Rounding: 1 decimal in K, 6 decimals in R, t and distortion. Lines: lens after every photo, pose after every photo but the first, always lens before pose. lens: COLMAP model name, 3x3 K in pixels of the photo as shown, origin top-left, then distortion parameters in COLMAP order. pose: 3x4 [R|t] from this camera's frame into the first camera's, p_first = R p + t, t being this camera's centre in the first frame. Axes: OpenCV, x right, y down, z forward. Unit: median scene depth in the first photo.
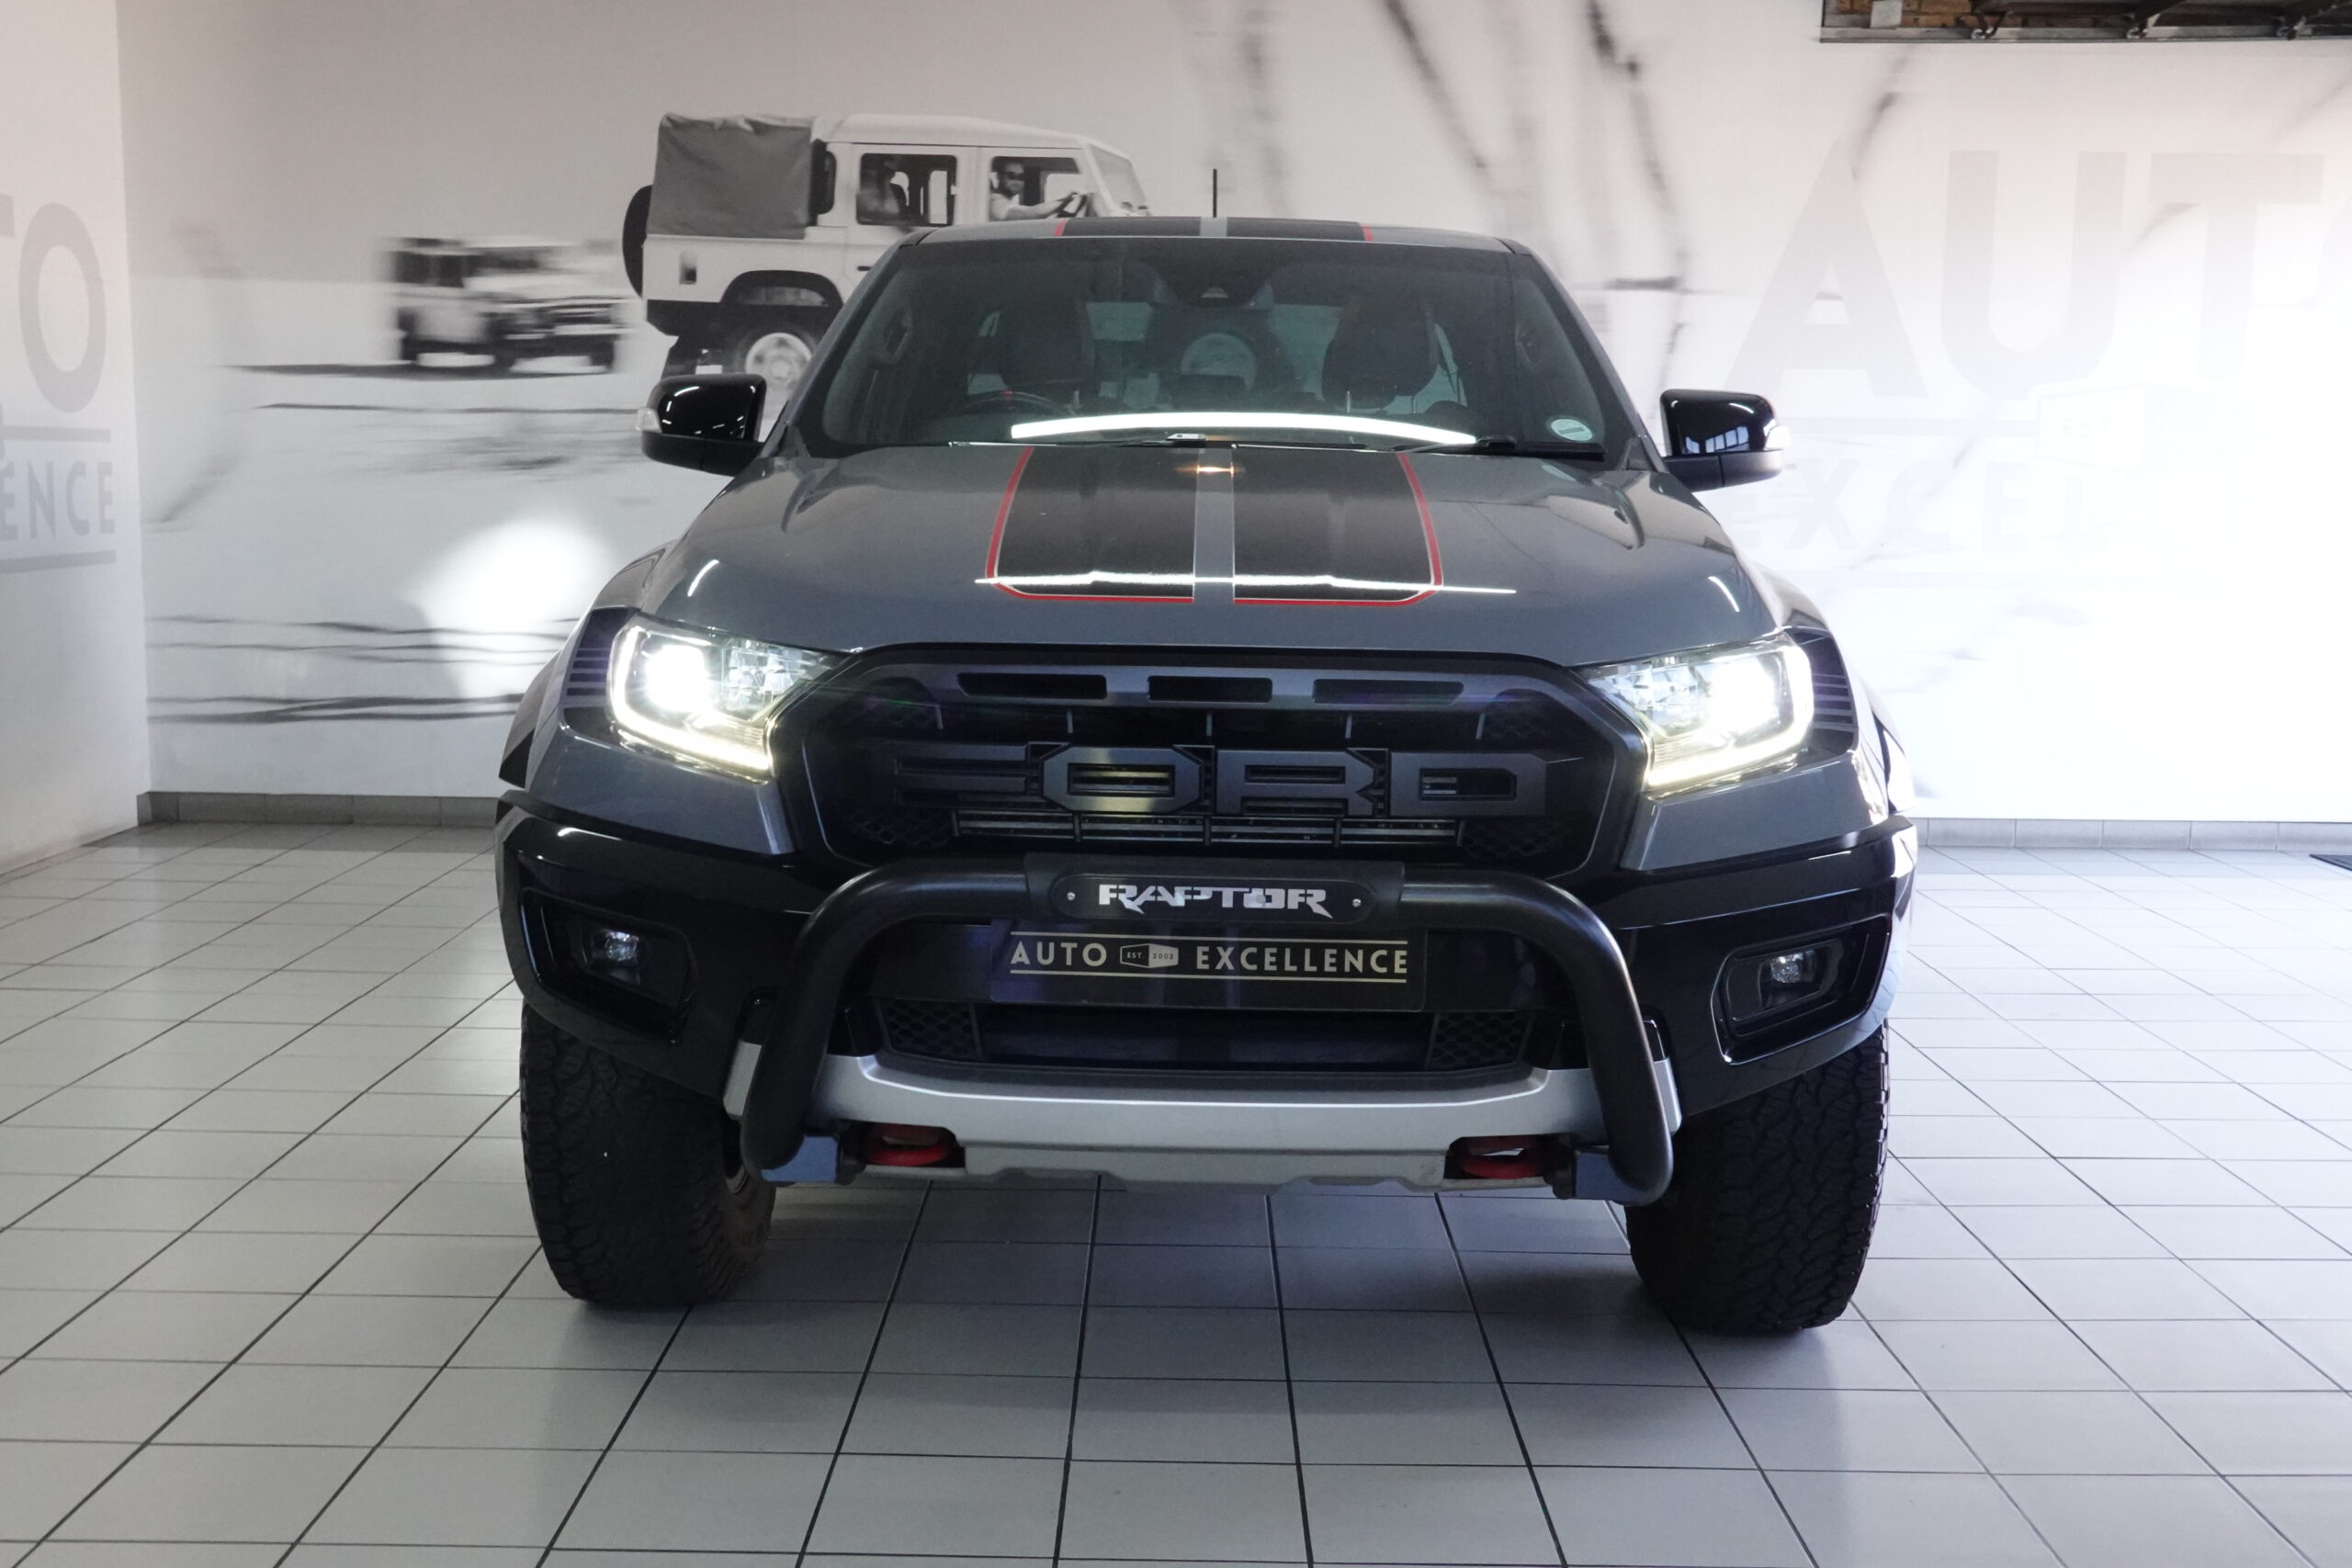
lens RADIAL K [[2616.8, 0, 1186.6], [0, 2616.8, 785.1], [0, 0, 1]] dist [0.056793, 0.000000]
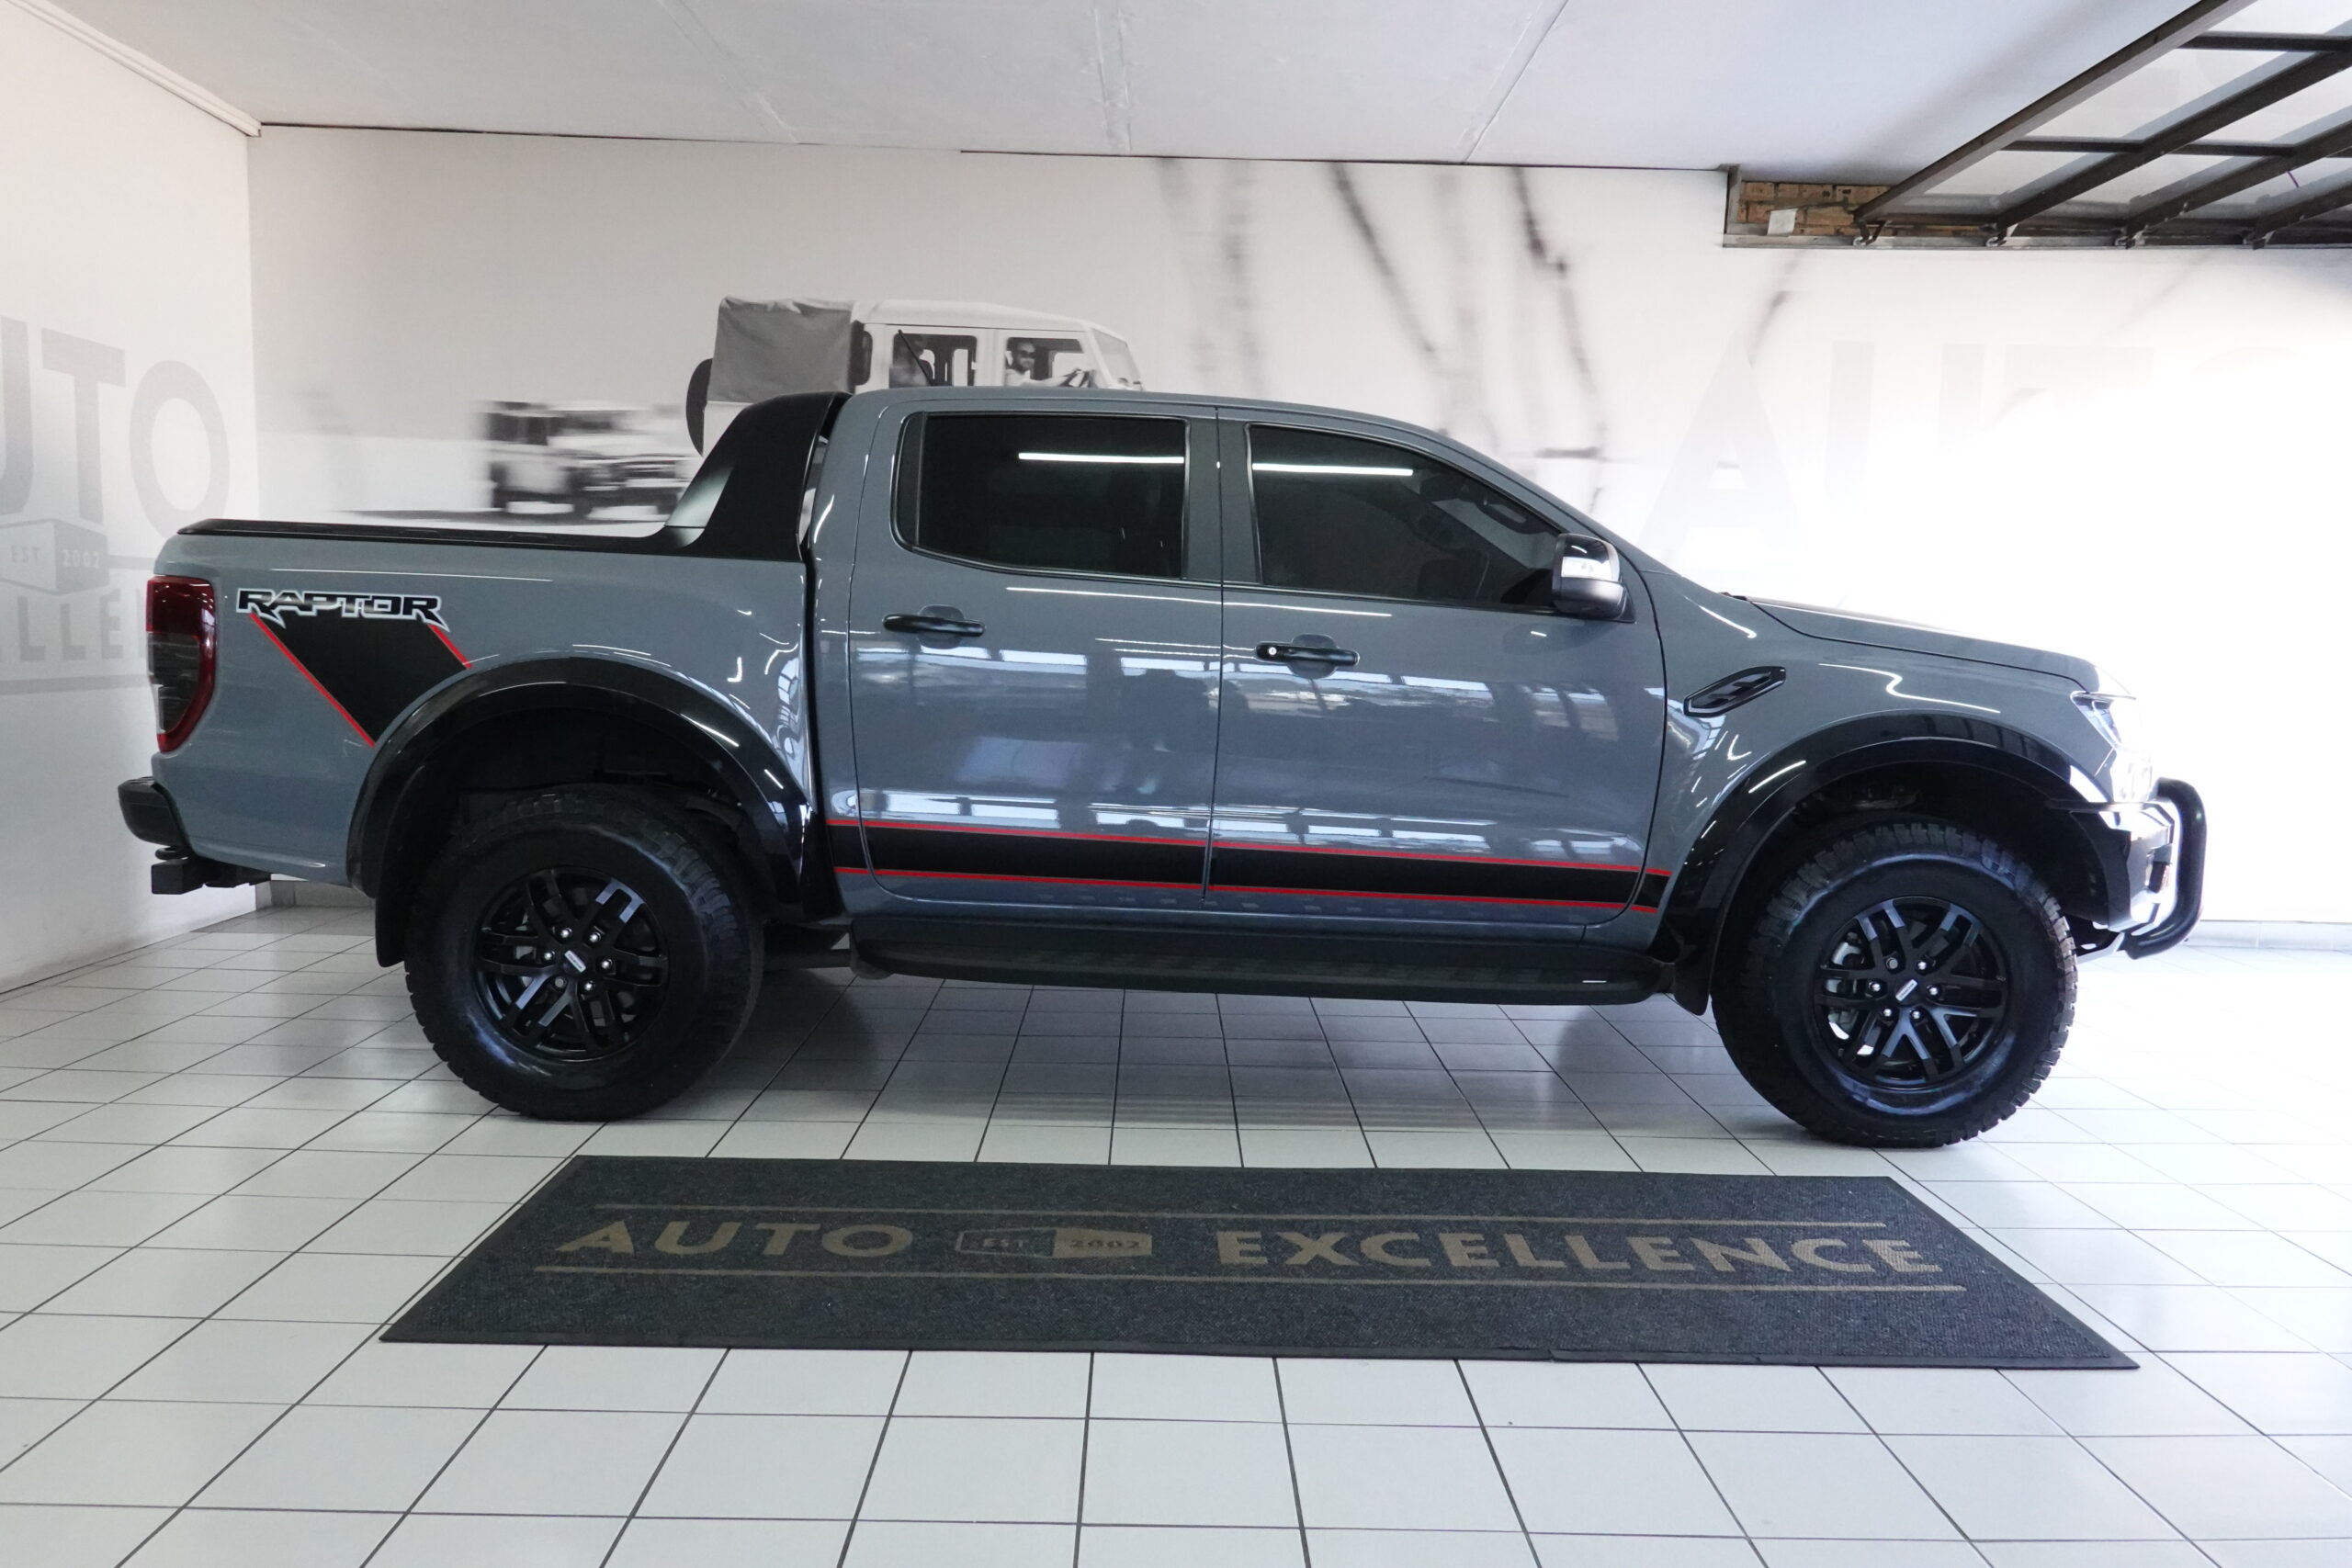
lens RADIAL K [[1822.5, 0, 1176.0], [0, 1822.5, 802.3], [0, 0, 1]] dist [0.039865, 0.016373]
pose [[0.999896, 0.008817, 0.011408, -0.007319], [-0.008487, 0.999553, -0.028653, -0.012160], [-0.011656, 0.028553, 0.999524, 0.200290]]
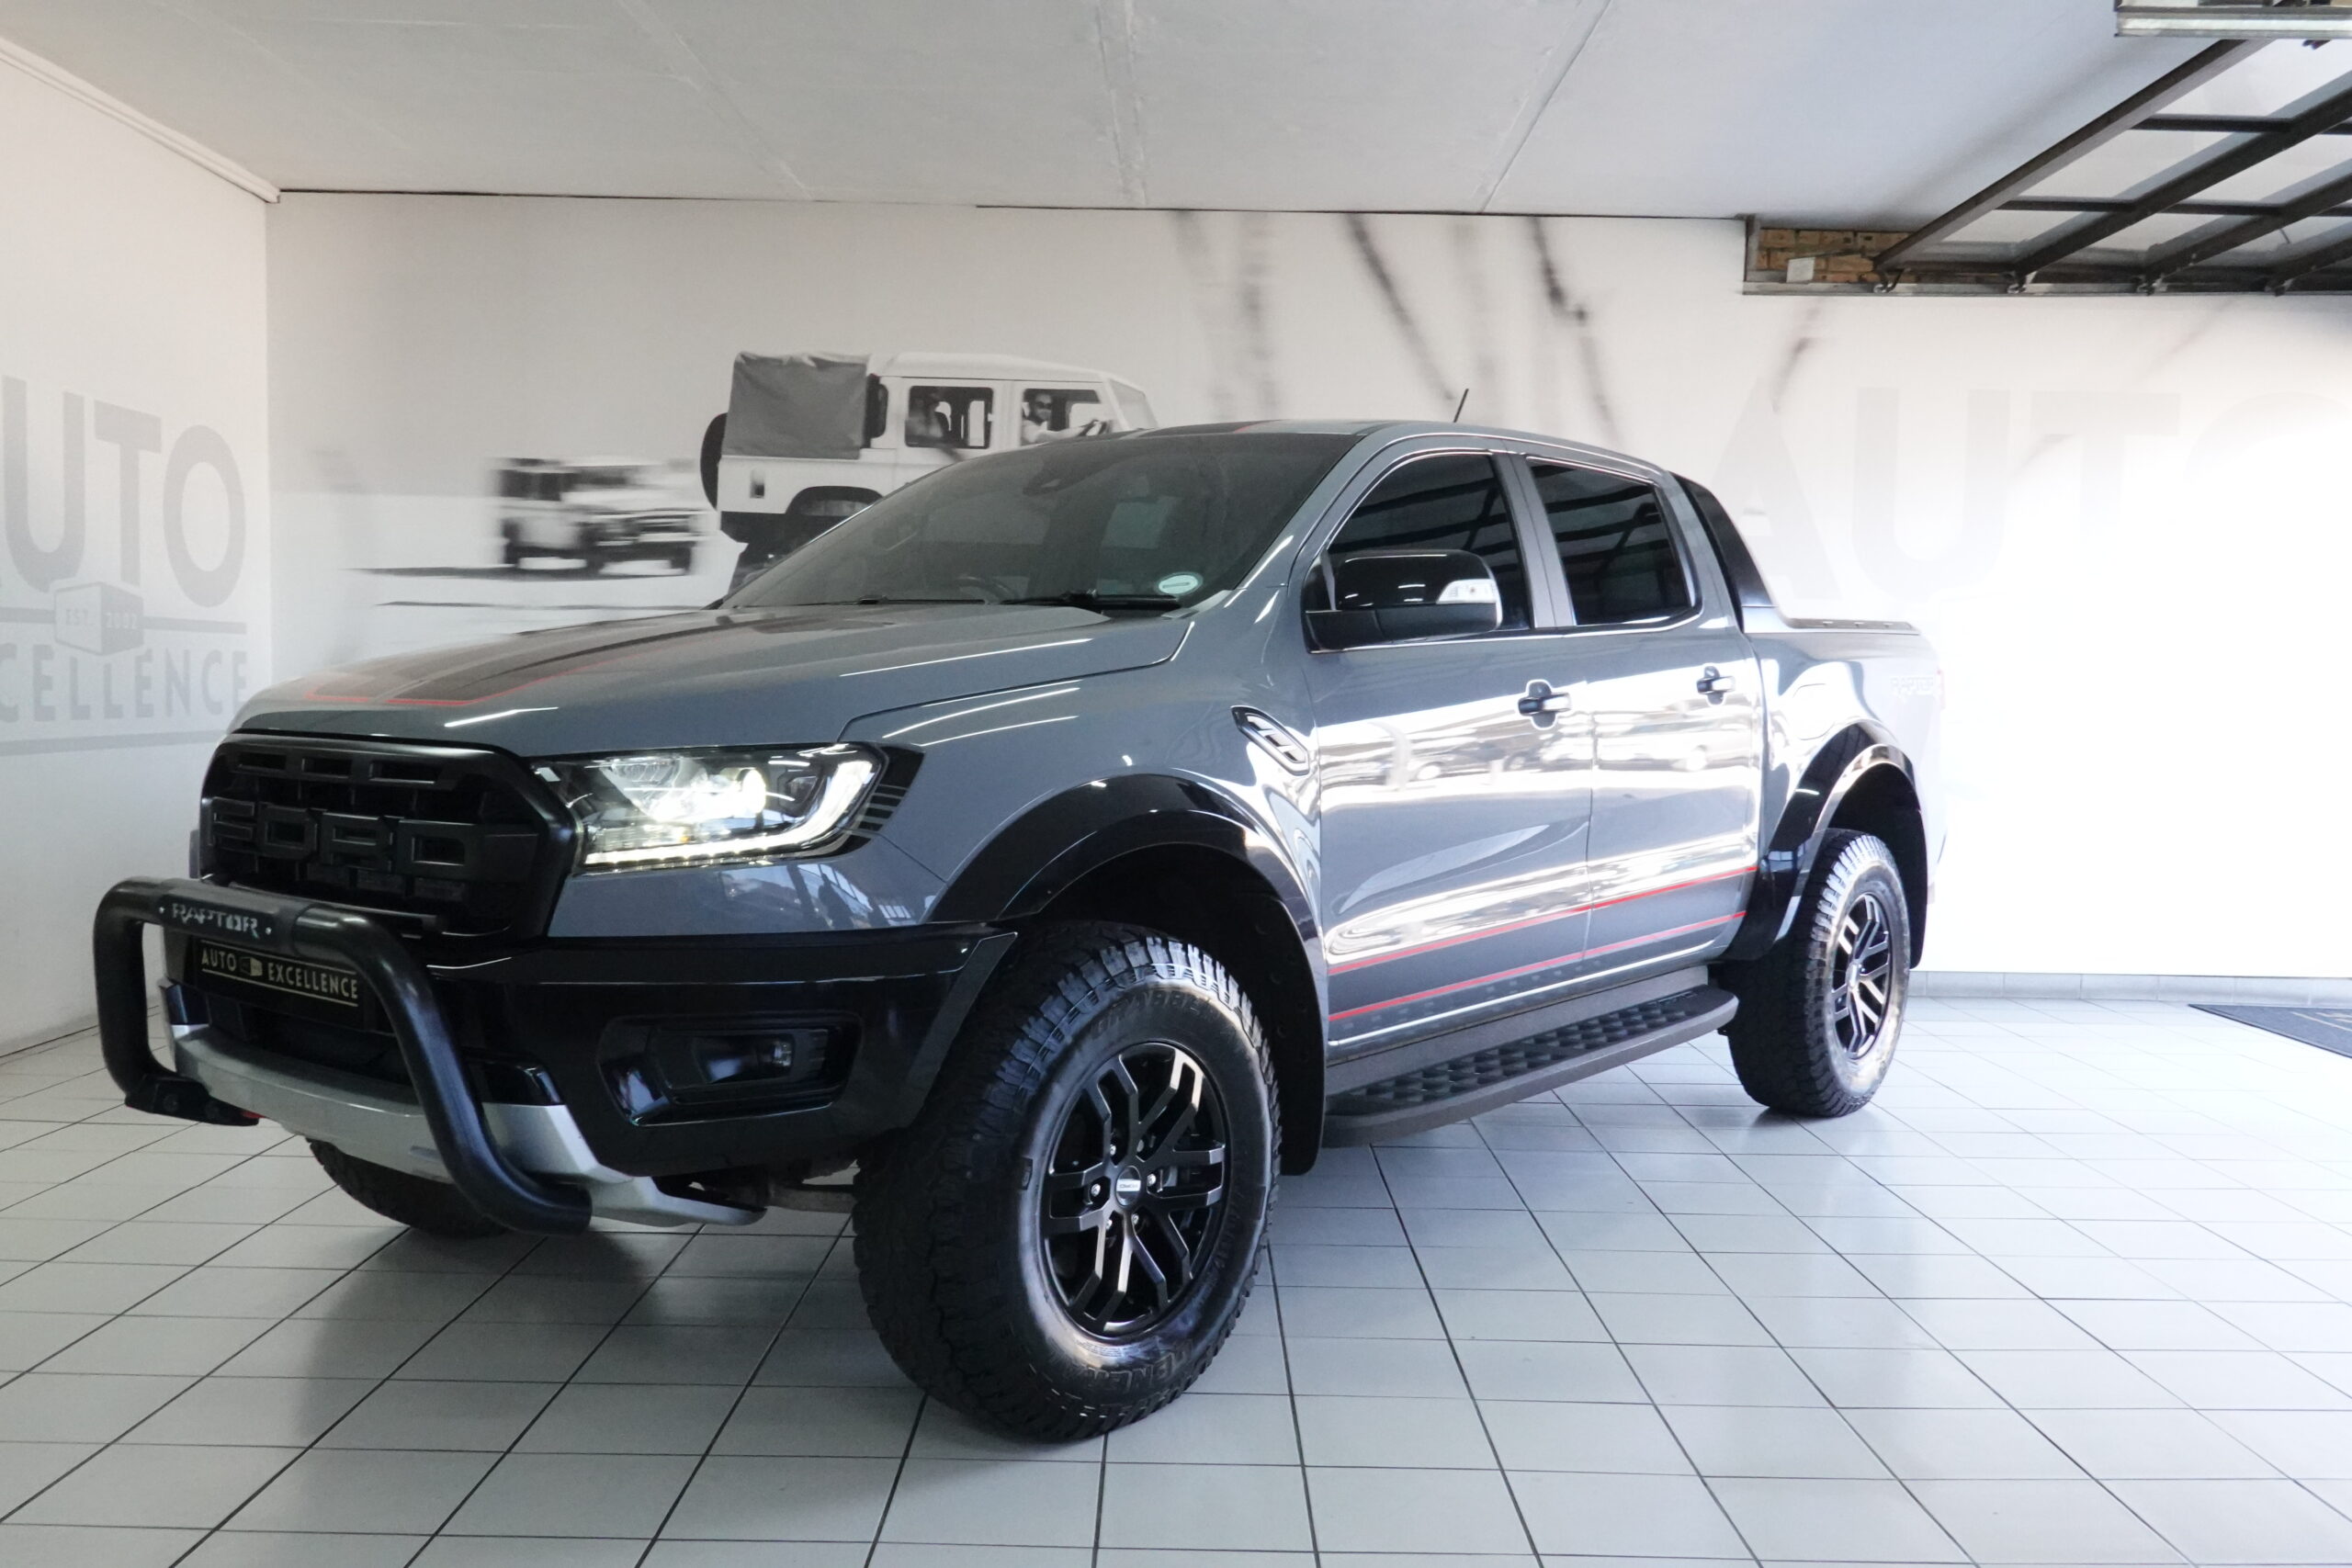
lens RADIAL K [[2099.6, 0, 1184.7], [0, 2099.6, 779.2], [0, 0, 1]] dist [0.037039, -0.013108]
pose [[0.999994, 0.002862, 0.002166, -0.005259], [-0.002682, 0.996867, -0.079049, 0.003128], [-0.002385, 0.079043, 0.996868, 0.097239]]
